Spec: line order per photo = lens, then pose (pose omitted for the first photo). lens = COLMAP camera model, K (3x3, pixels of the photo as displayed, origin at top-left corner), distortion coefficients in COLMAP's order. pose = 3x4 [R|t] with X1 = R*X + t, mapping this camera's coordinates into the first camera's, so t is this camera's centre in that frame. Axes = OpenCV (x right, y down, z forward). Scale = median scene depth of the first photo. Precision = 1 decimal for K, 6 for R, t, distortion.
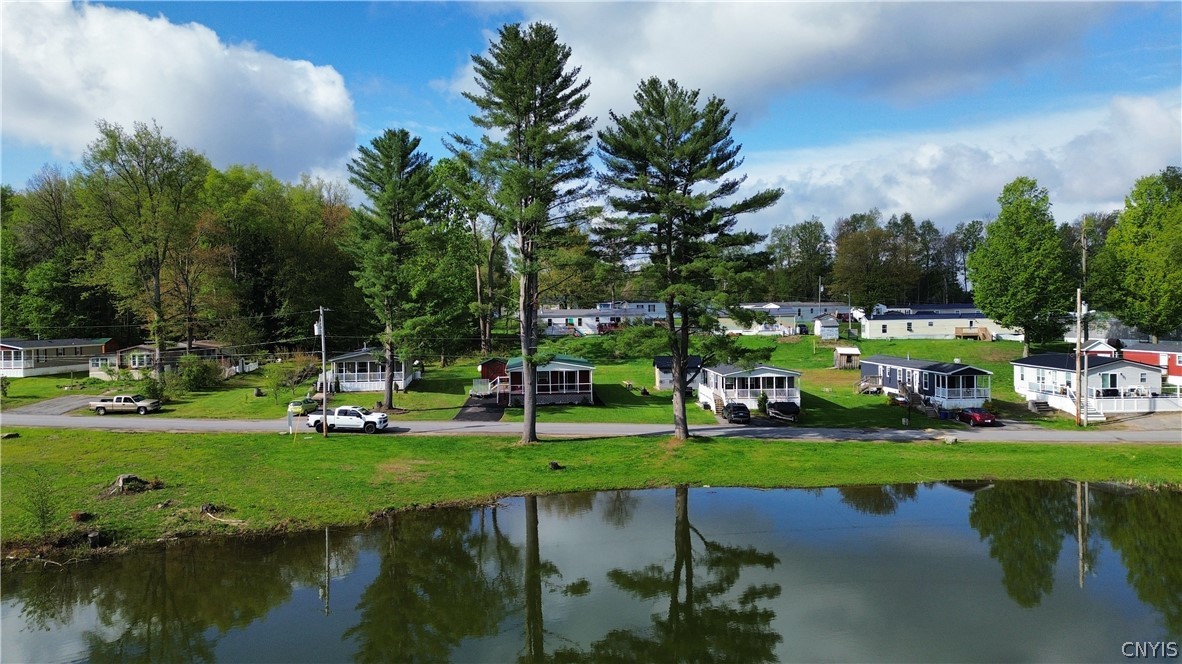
lens RADIAL K [[832.7, 0, 591.0], [0, 832.7, 332.0], [0, 0, 1]] dist [0.078134, -0.073051]
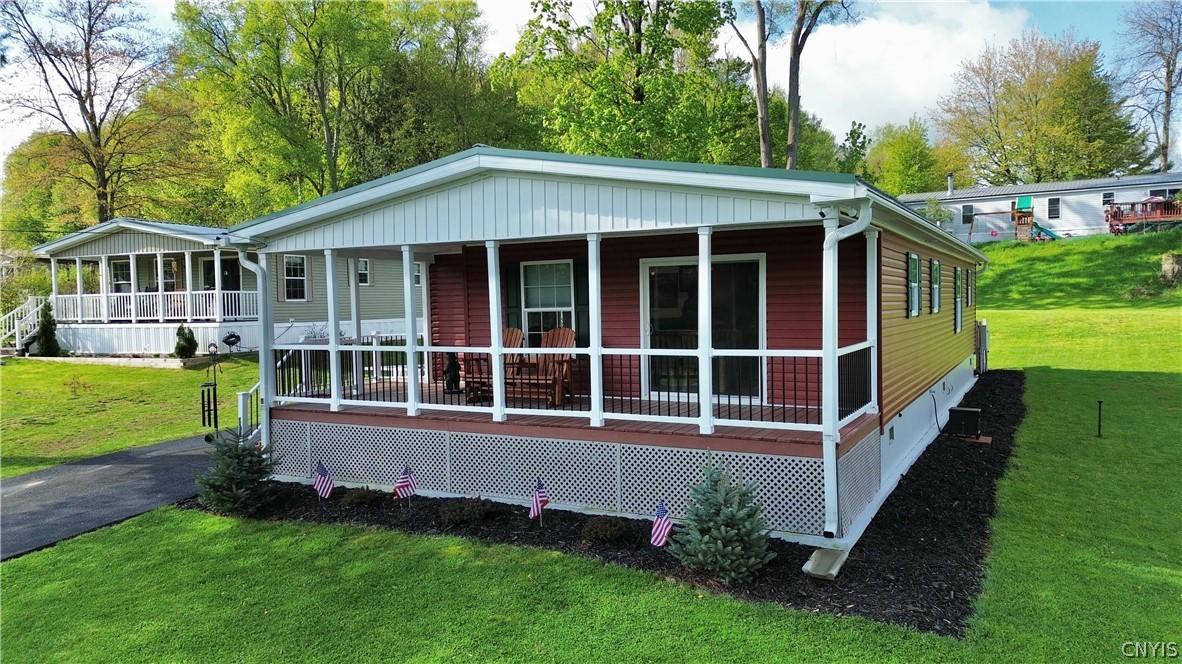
lens RADIAL K [[832.7, 0, 591.0], [0, 832.7, 332.0], [0, 0, 1]] dist [0.078134, -0.073051]
pose [[0.842186, 0.021272, -0.538768, 0.019379], [-0.005517, 0.999509, 0.030840, 0.035753], [0.539159, -0.023001, 0.841890, 0.569436]]
